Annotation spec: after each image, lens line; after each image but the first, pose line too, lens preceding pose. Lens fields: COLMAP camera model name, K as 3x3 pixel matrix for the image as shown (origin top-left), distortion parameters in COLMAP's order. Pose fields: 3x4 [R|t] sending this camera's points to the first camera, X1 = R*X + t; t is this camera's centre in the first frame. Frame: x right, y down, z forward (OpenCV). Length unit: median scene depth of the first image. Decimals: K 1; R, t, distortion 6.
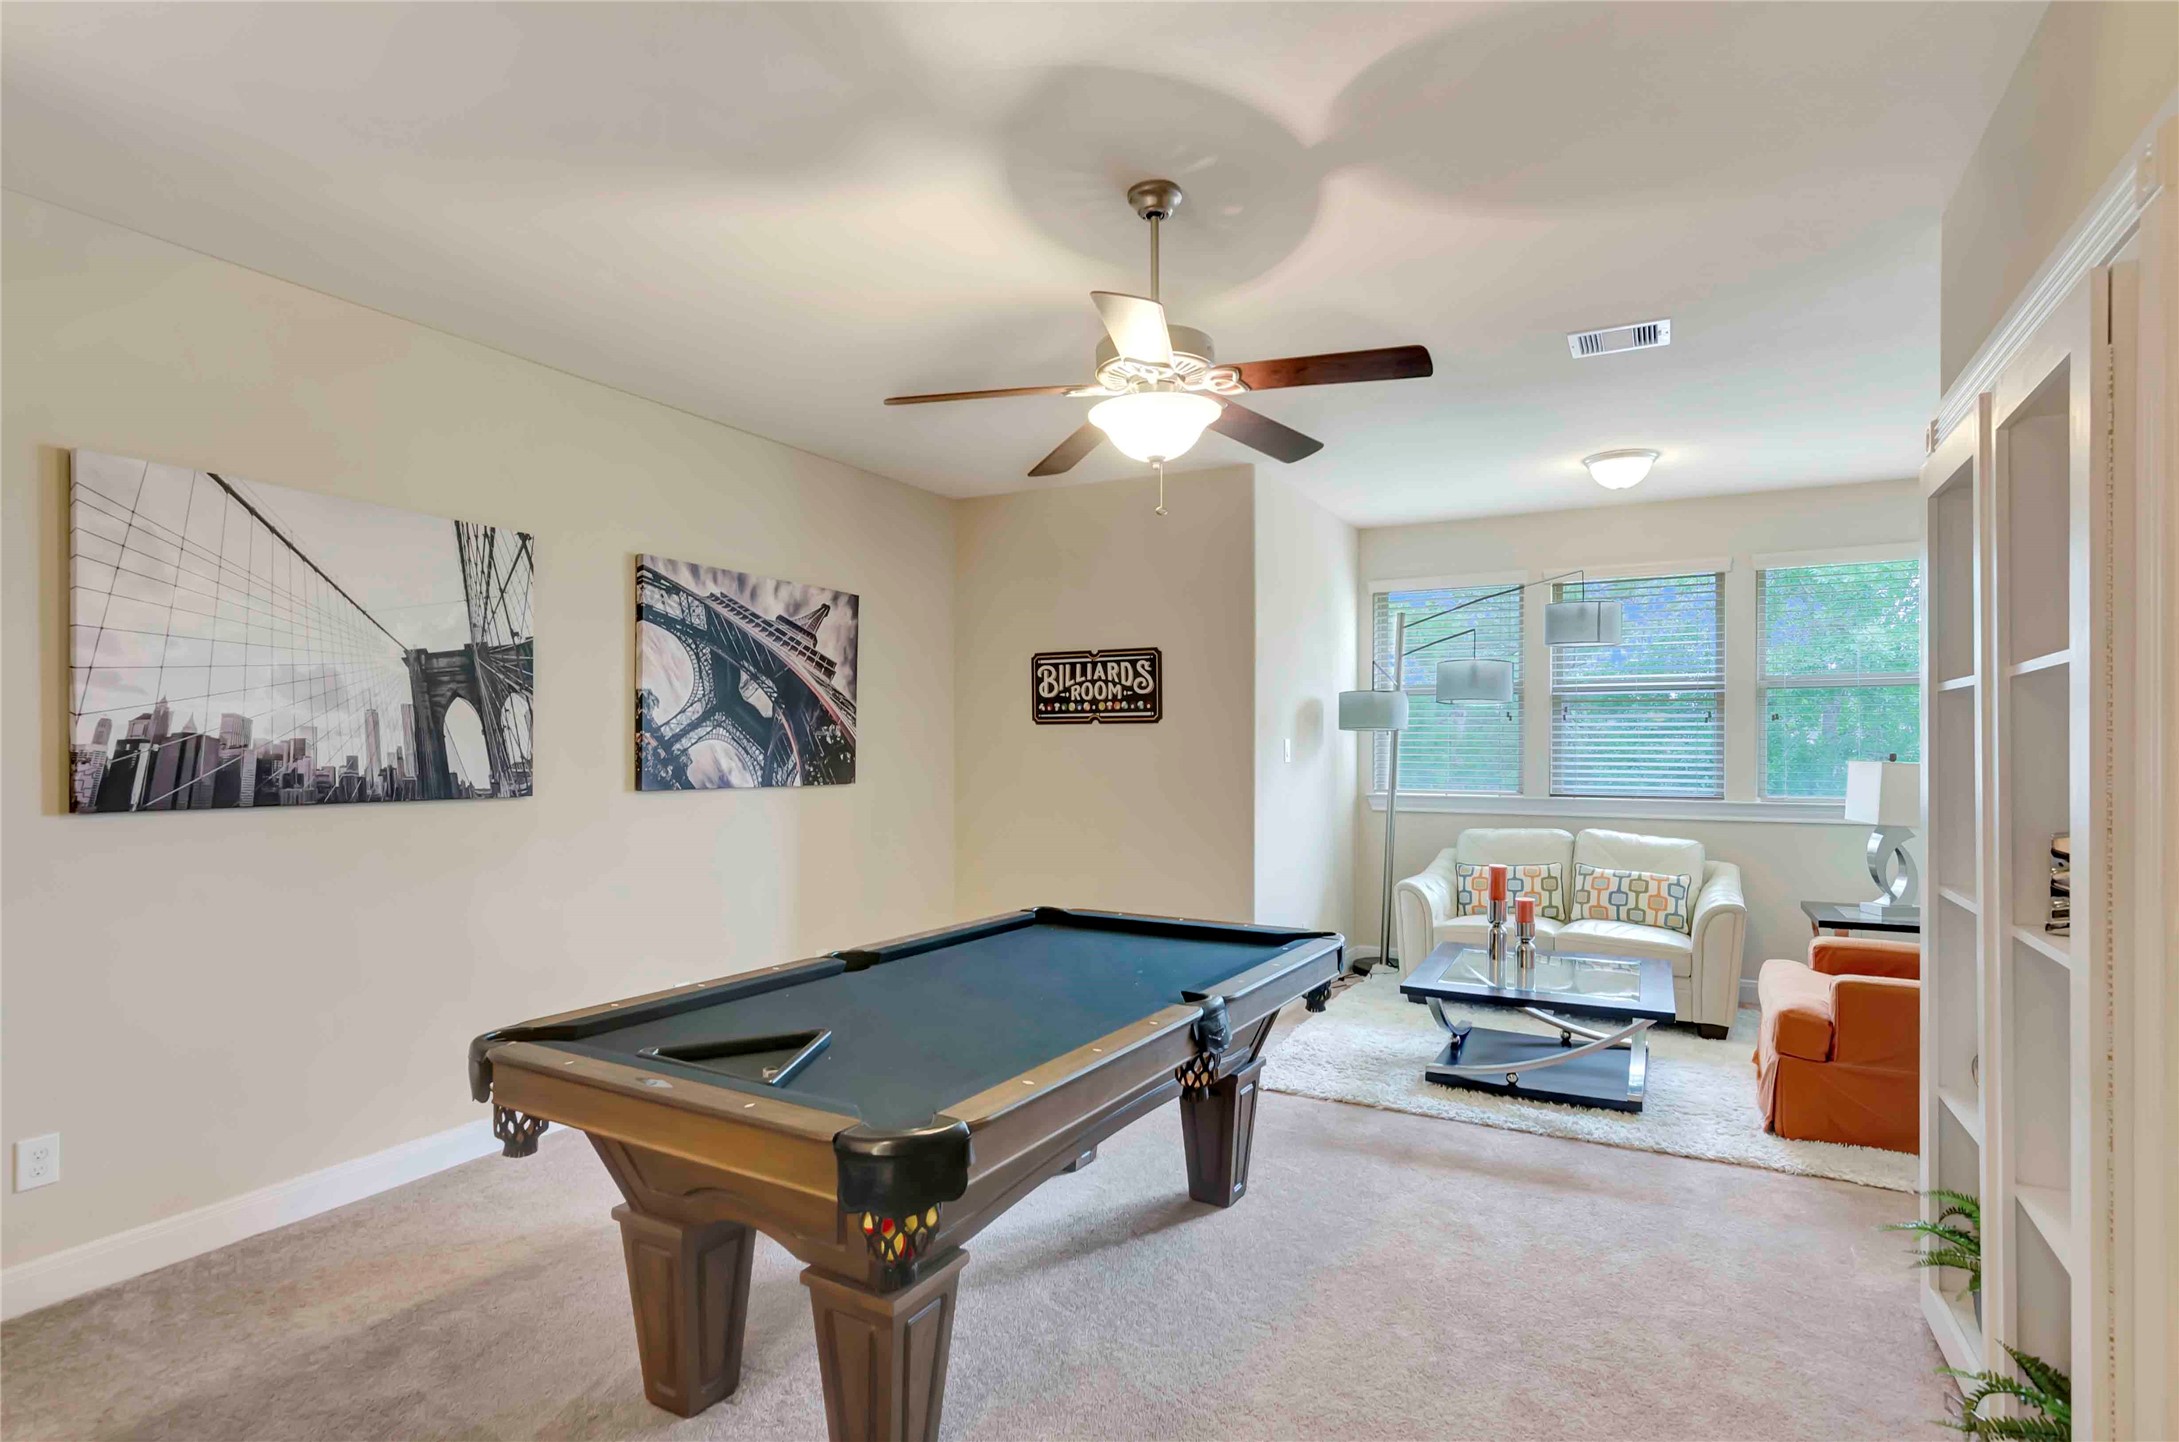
lens RADIAL K [[1068.9, 0, 1108.1], [0, 1068.9, 740.4], [0, 0, 1]] dist [-0.001201, -0.000101]
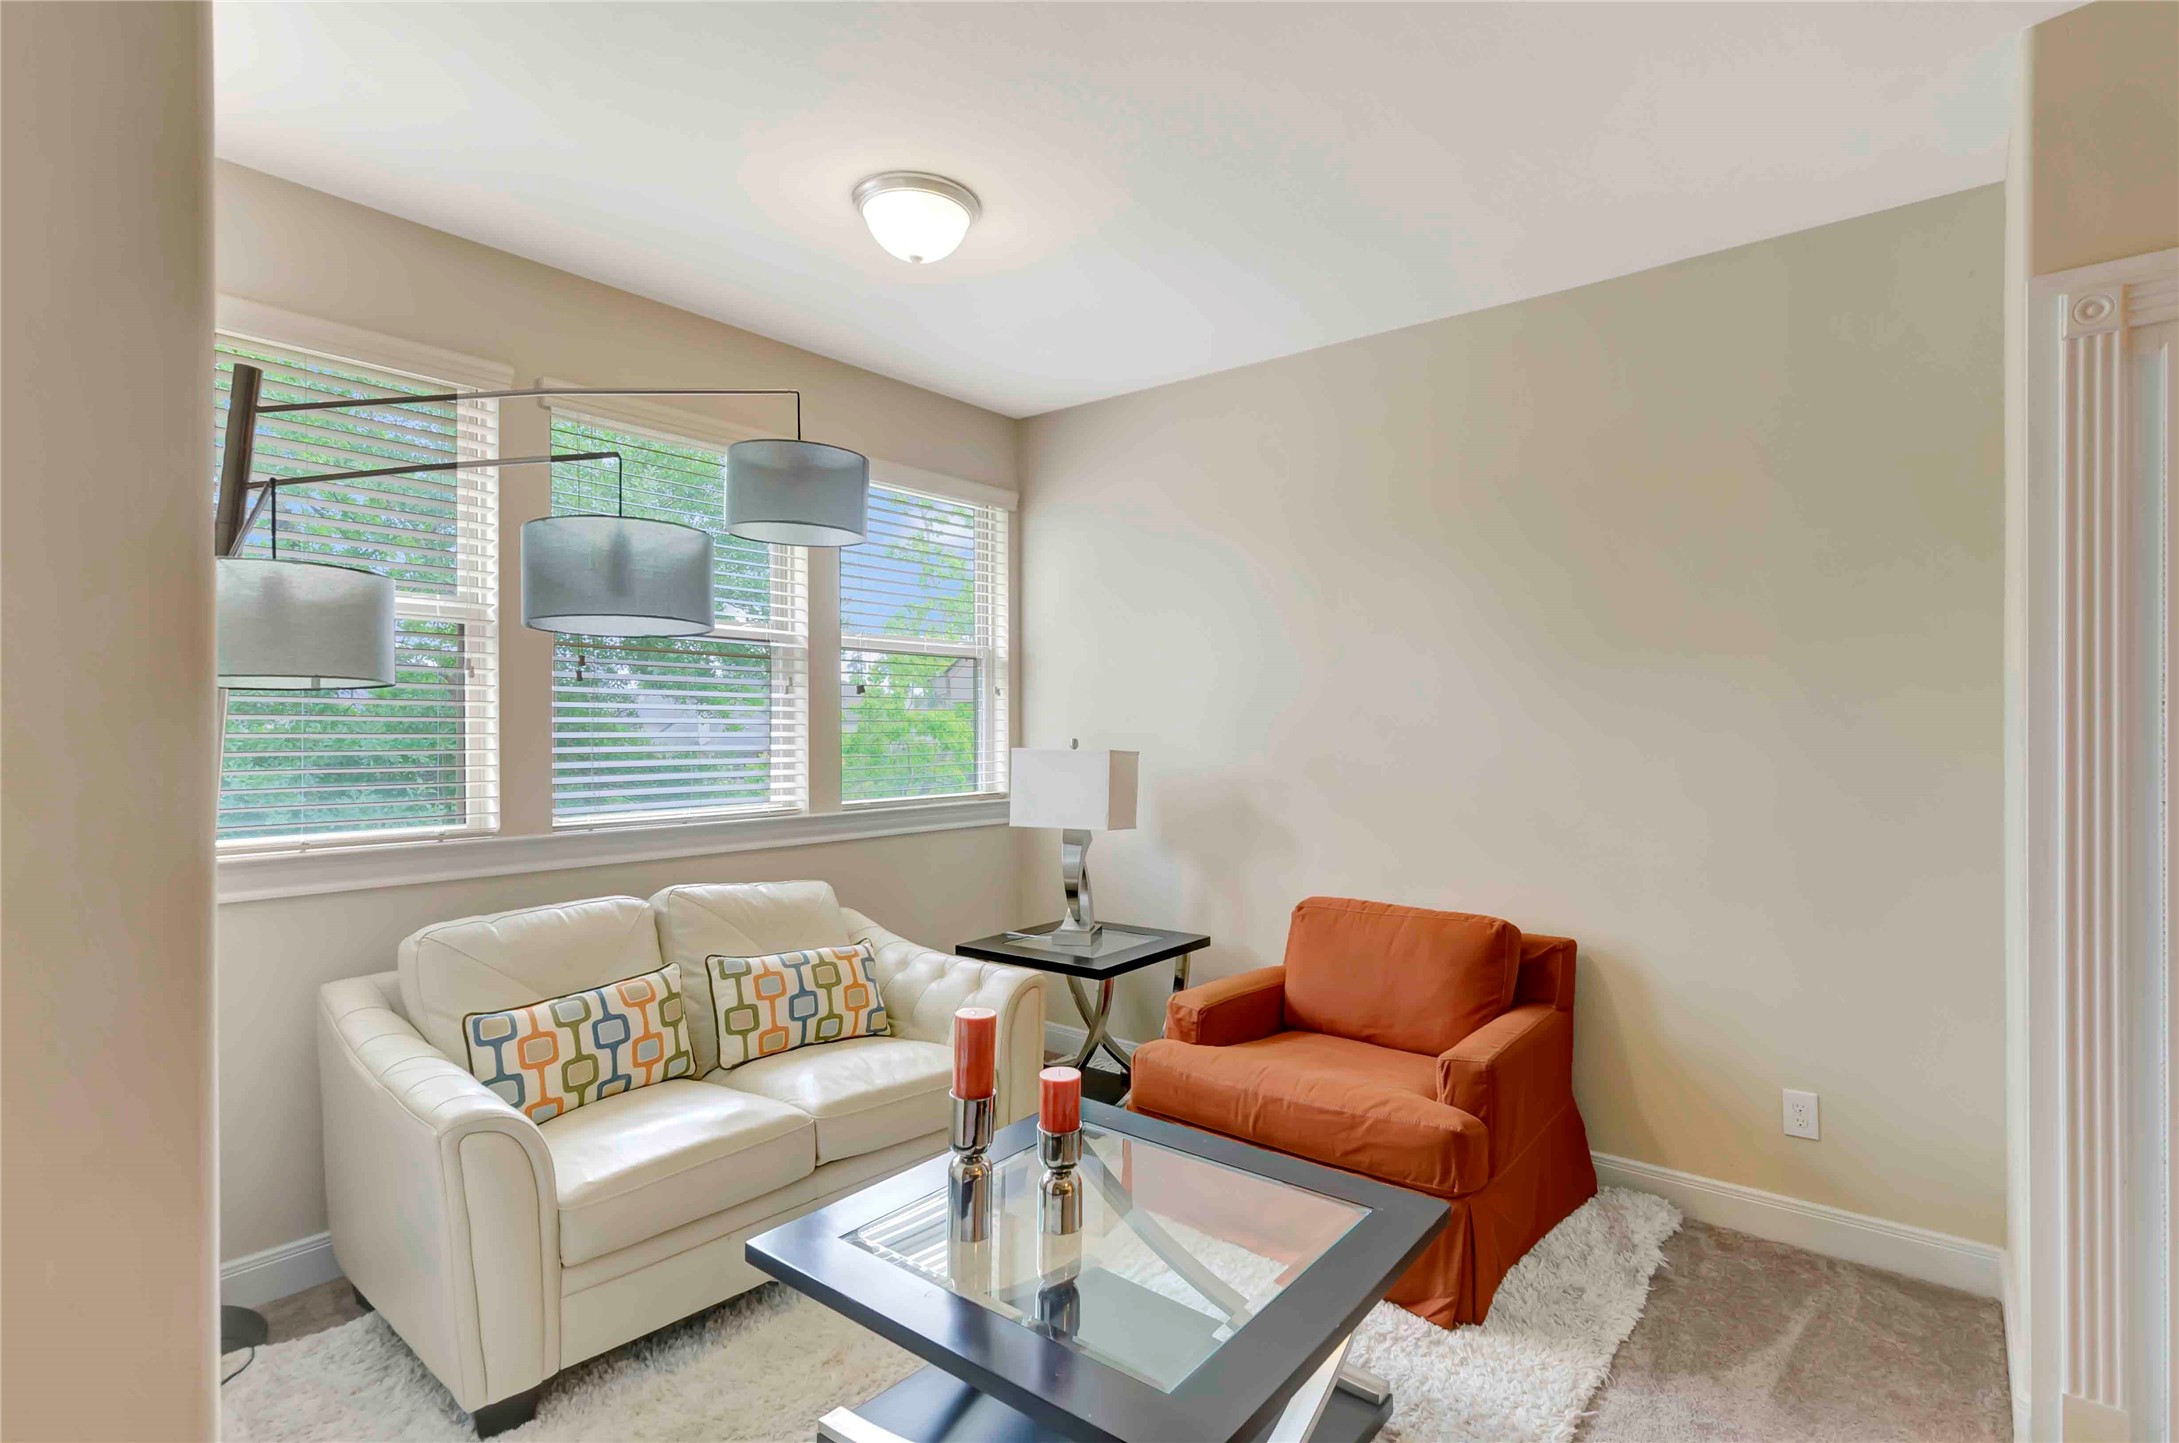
lens RADIAL K [[1068.9, 0, 1108.1], [0, 1068.9, 740.9], [0, 0, 1]] dist [-0.001201, -0.000101]
pose [[0.173471, -0.008963, 0.984798, -0.039313], [0.002383, 0.999959, 0.008681, 0.006264], [-0.984836, 0.000841, 0.173485, 0.749902]]
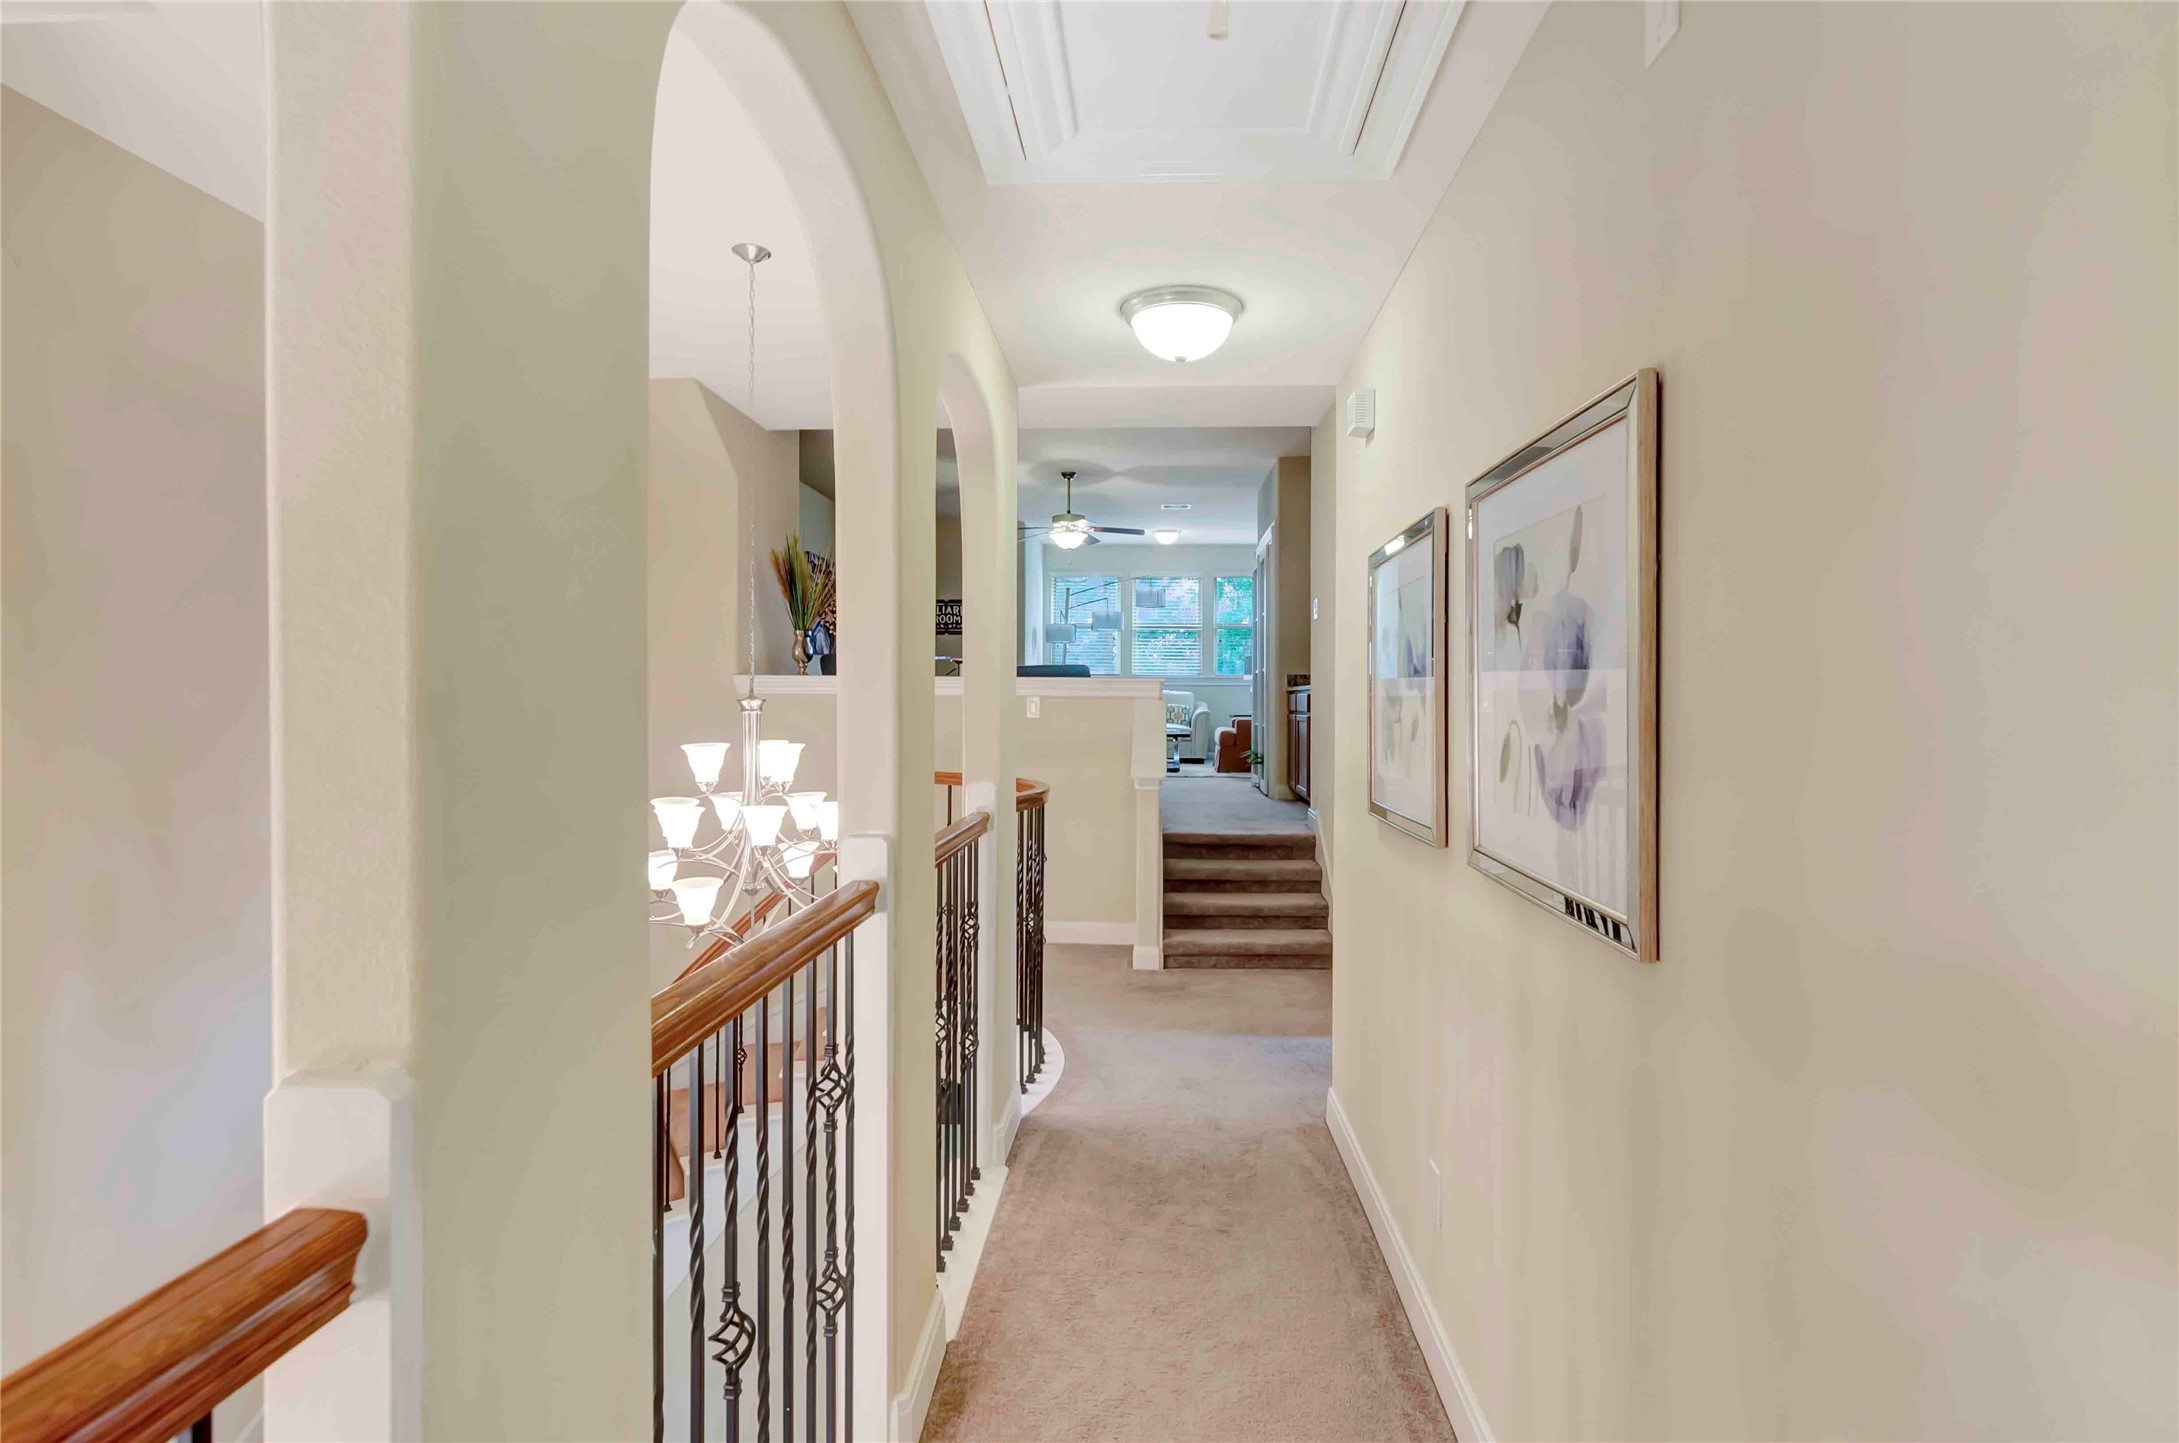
lens RADIAL K [[1096.8, 0, 1096.6], [0, 1096.8, 695.4], [0, 0, 1]] dist [-0.001834, -0.000621]
pose [[0.903473, 0.001602, 0.428641, -0.664449], [-0.004054, 0.999980, 0.004807, 0.091622], [-0.428625, -0.006081, 0.903462, -1.075960]]
